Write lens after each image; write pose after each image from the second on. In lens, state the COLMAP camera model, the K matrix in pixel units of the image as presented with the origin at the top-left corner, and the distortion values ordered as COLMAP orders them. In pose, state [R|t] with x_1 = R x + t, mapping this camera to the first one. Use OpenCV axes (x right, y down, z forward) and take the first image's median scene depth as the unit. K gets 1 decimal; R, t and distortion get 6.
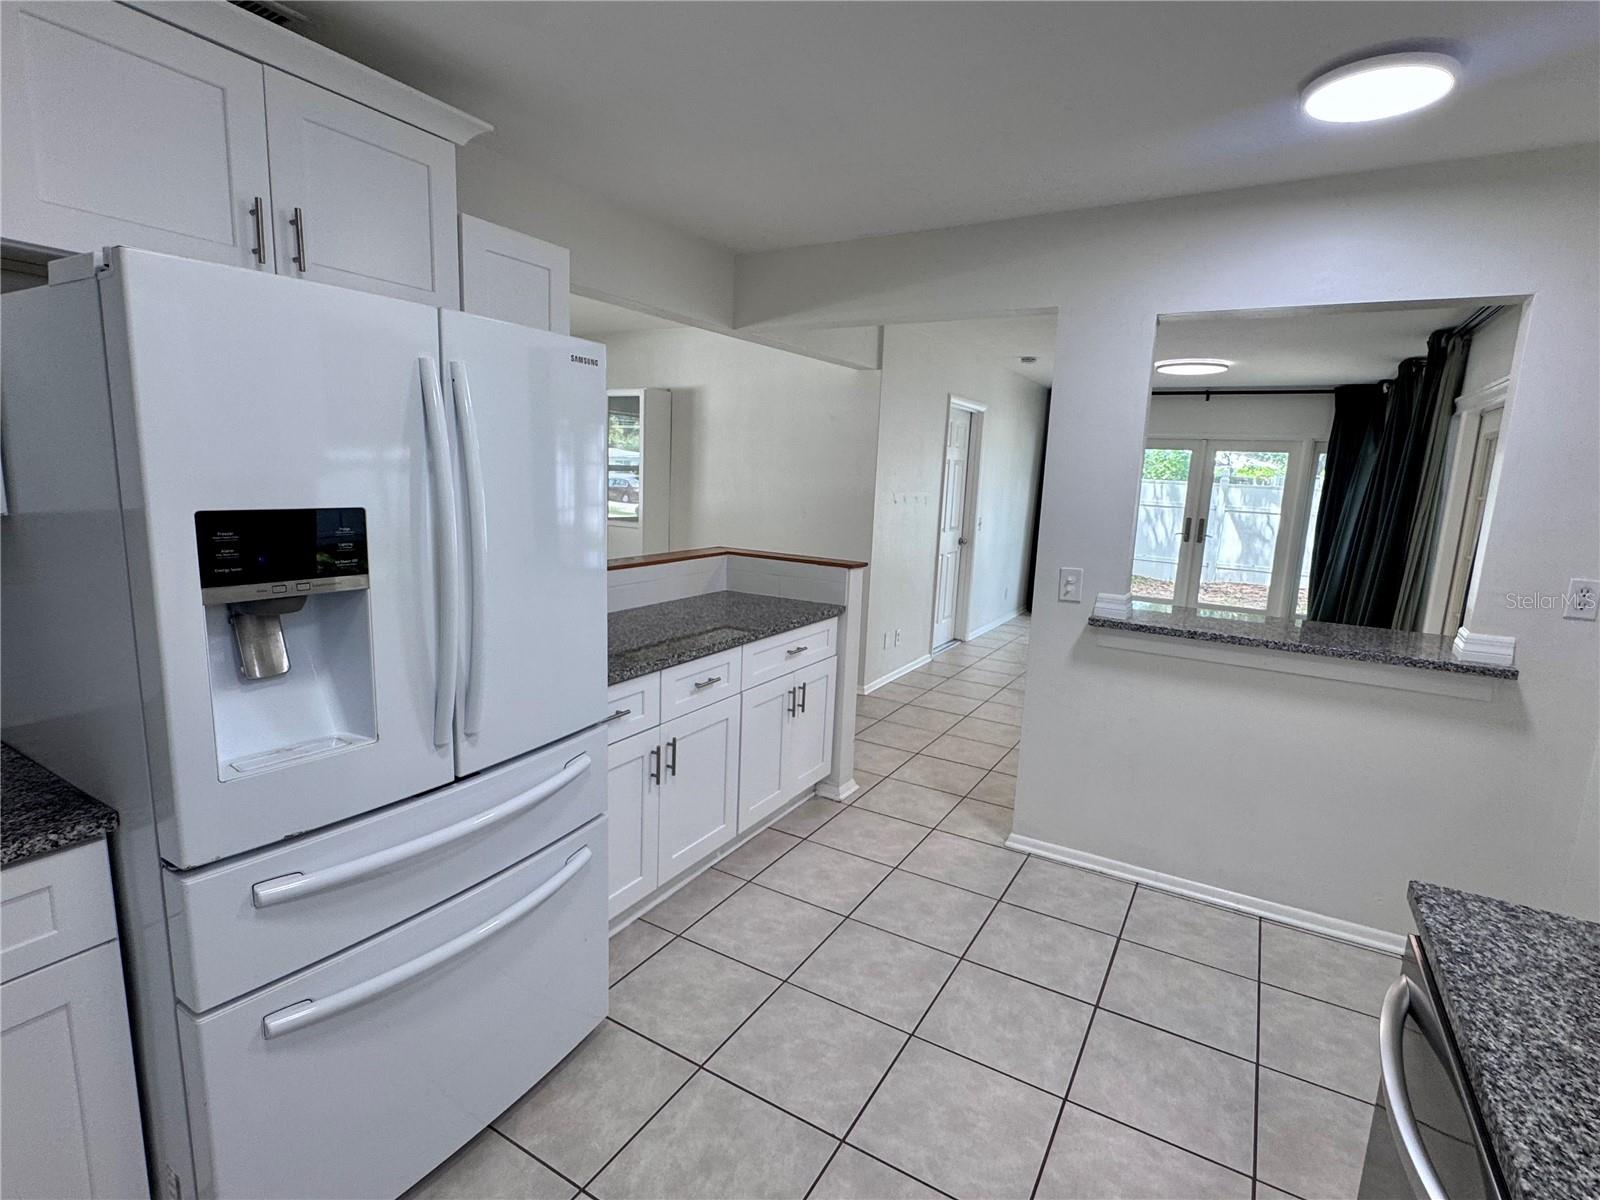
lens RADIAL K [[782.2, 0, 800.7], [0, 782.2, 594.6], [0, 0, 1]] dist [-0.001355, -0.000386]
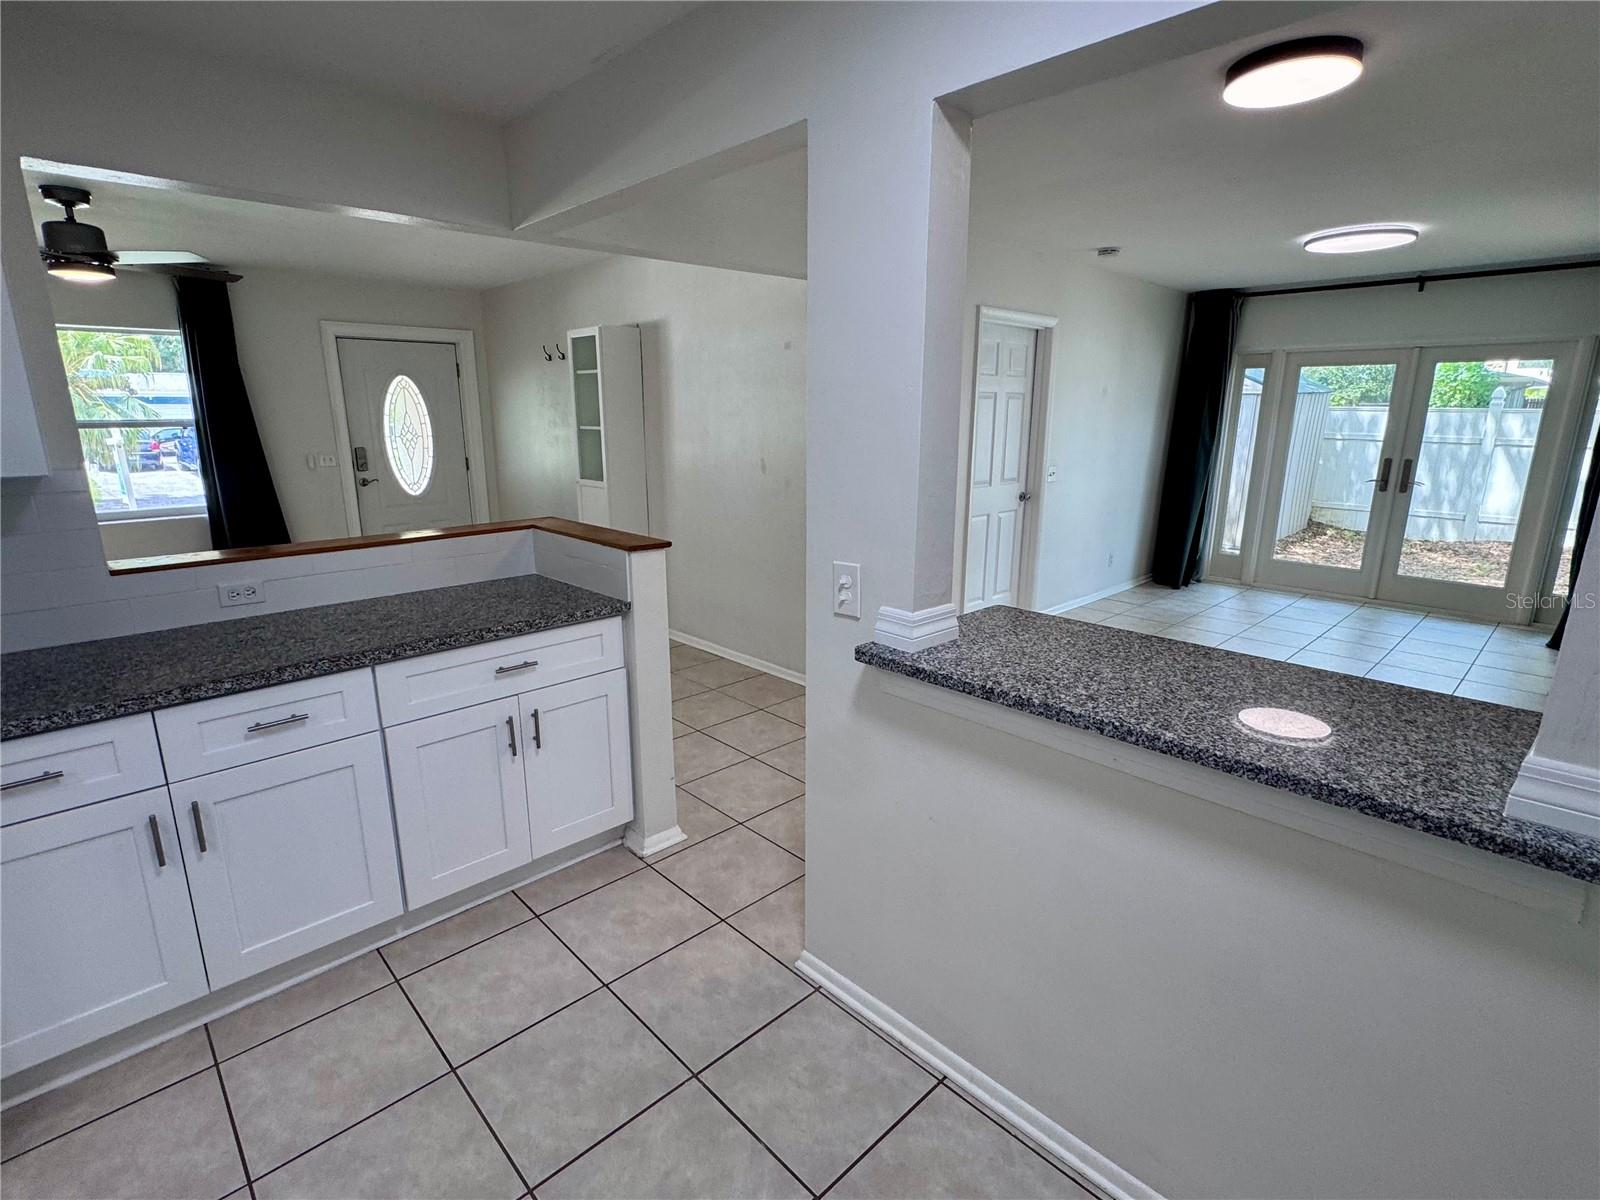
lens RADIAL K [[782.2, 0, 796.5], [0, 782.2, 593.7], [0, 0, 1]] dist [-0.001355, -0.000386]
pose [[0.961212, 0.023773, -0.274785, 0.250431], [-0.005556, 0.997745, 0.066884, -0.026566], [0.275755, -0.062763, 0.959177, 0.209782]]
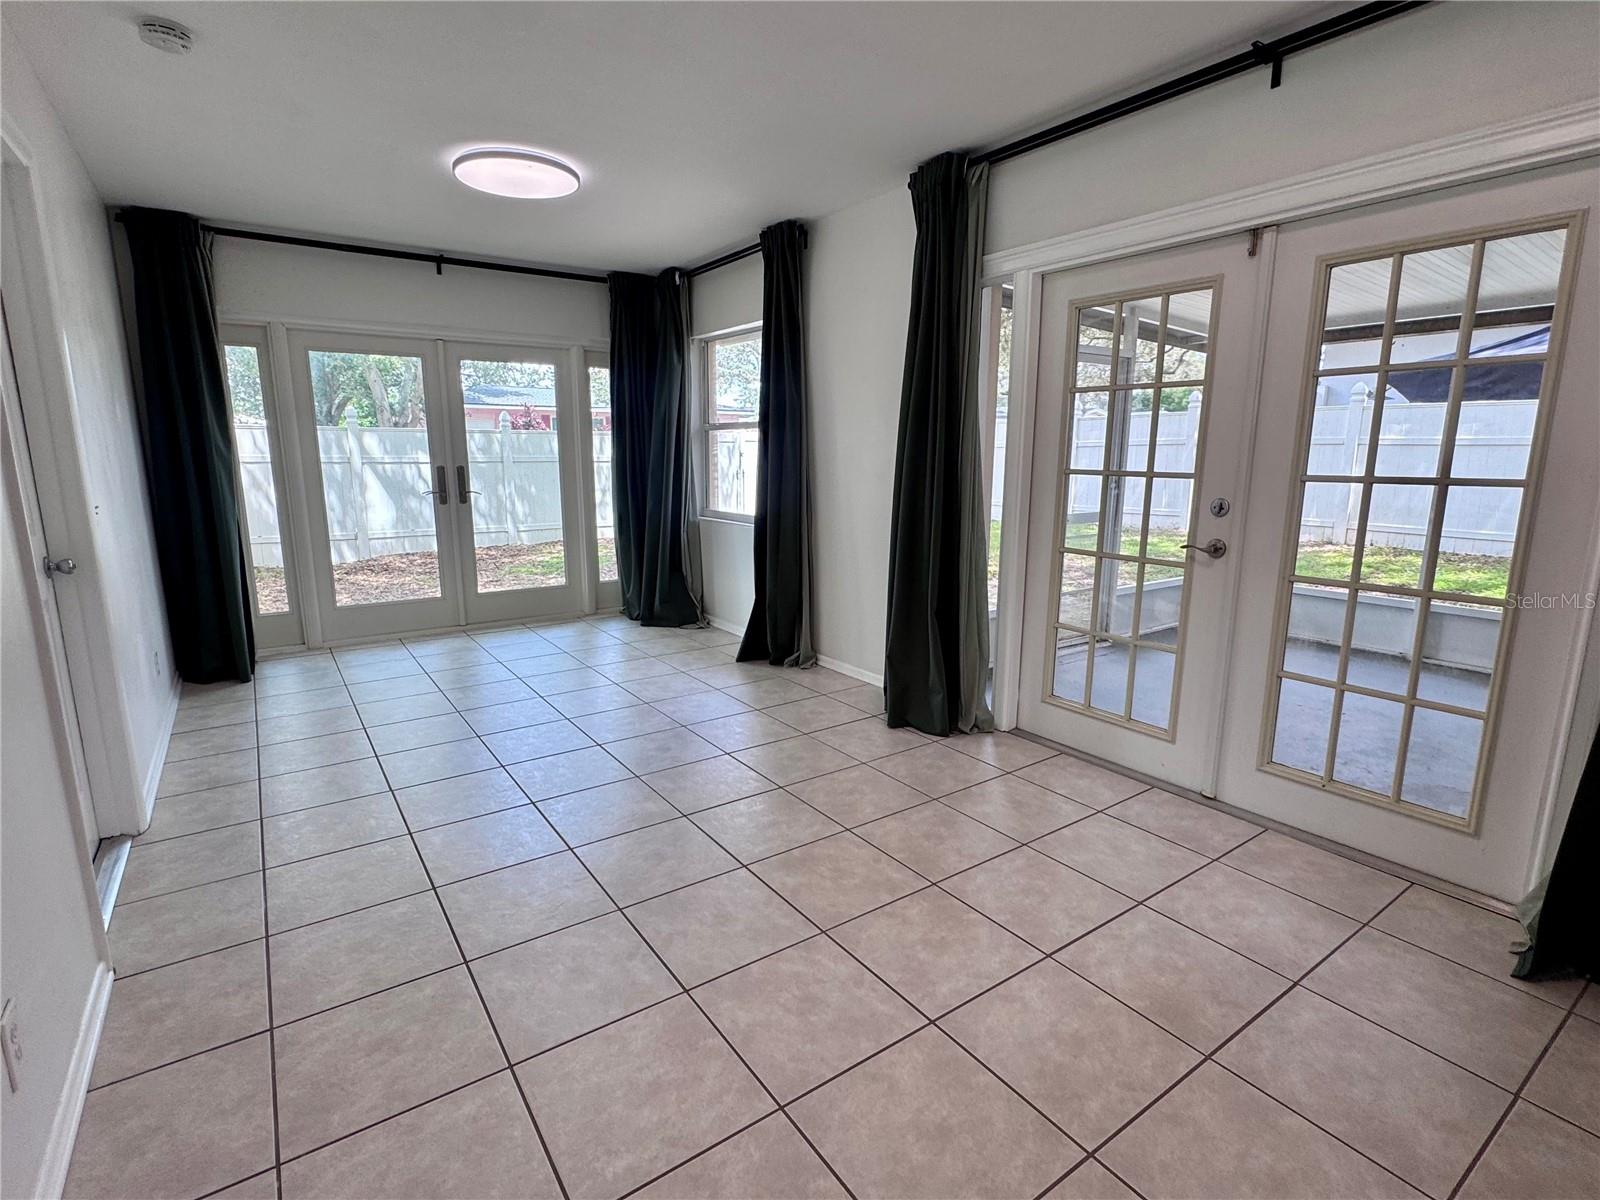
lens RADIAL K [[782.2, 0, 792.6], [0, 782.2, 602.7], [0, 0, 1]] dist [-0.001355, -0.000386]
pose [[0.419743, -0.216668, 0.881403, 0.048199], [0.164643, 0.973155, 0.160816, -0.066800], [-0.892585, 0.077615, 0.444148, 0.695092]]
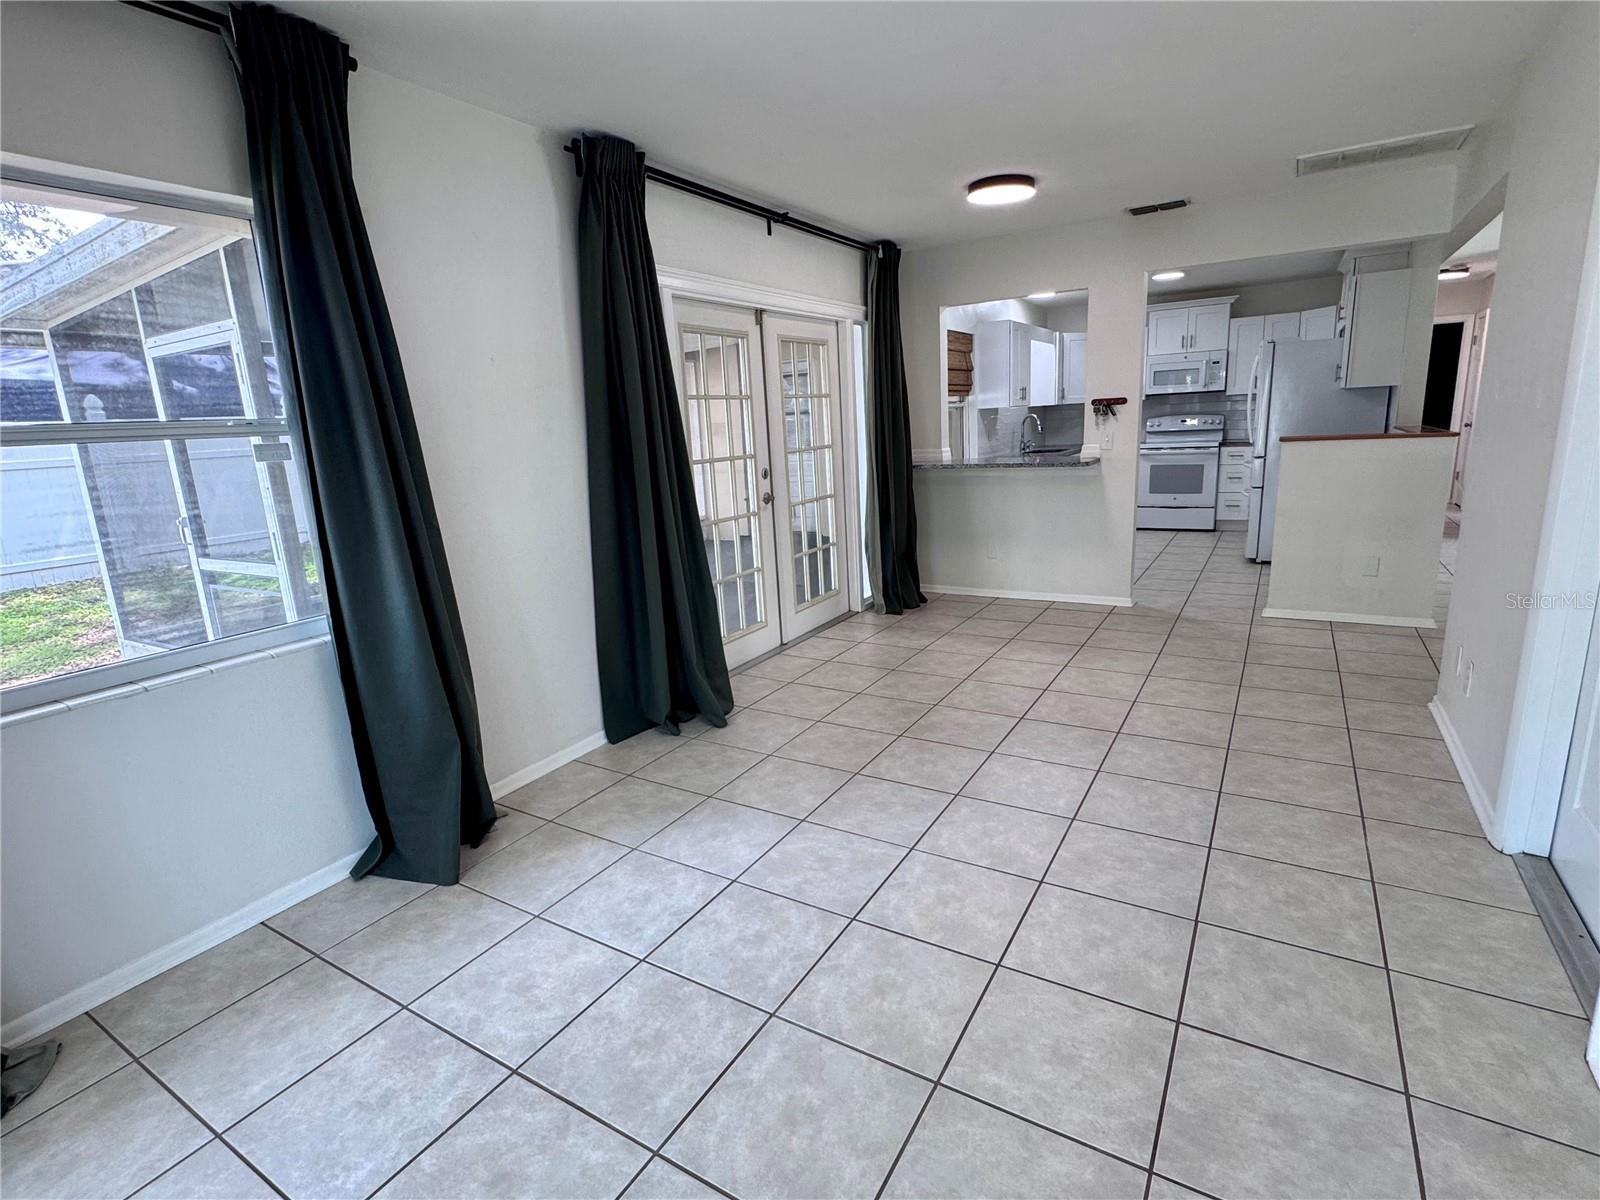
lens RADIAL K [[782.2, 0, 807.4], [0, 782.2, 598.3], [0, 0, 1]] dist [-0.001355, -0.000386]
pose [[-0.999905, 0.008728, 0.010662, 0.532264], [0.012094, 0.926743, 0.375501, -0.181018], [-0.006604, 0.375594, -0.926761, 1.438194]]
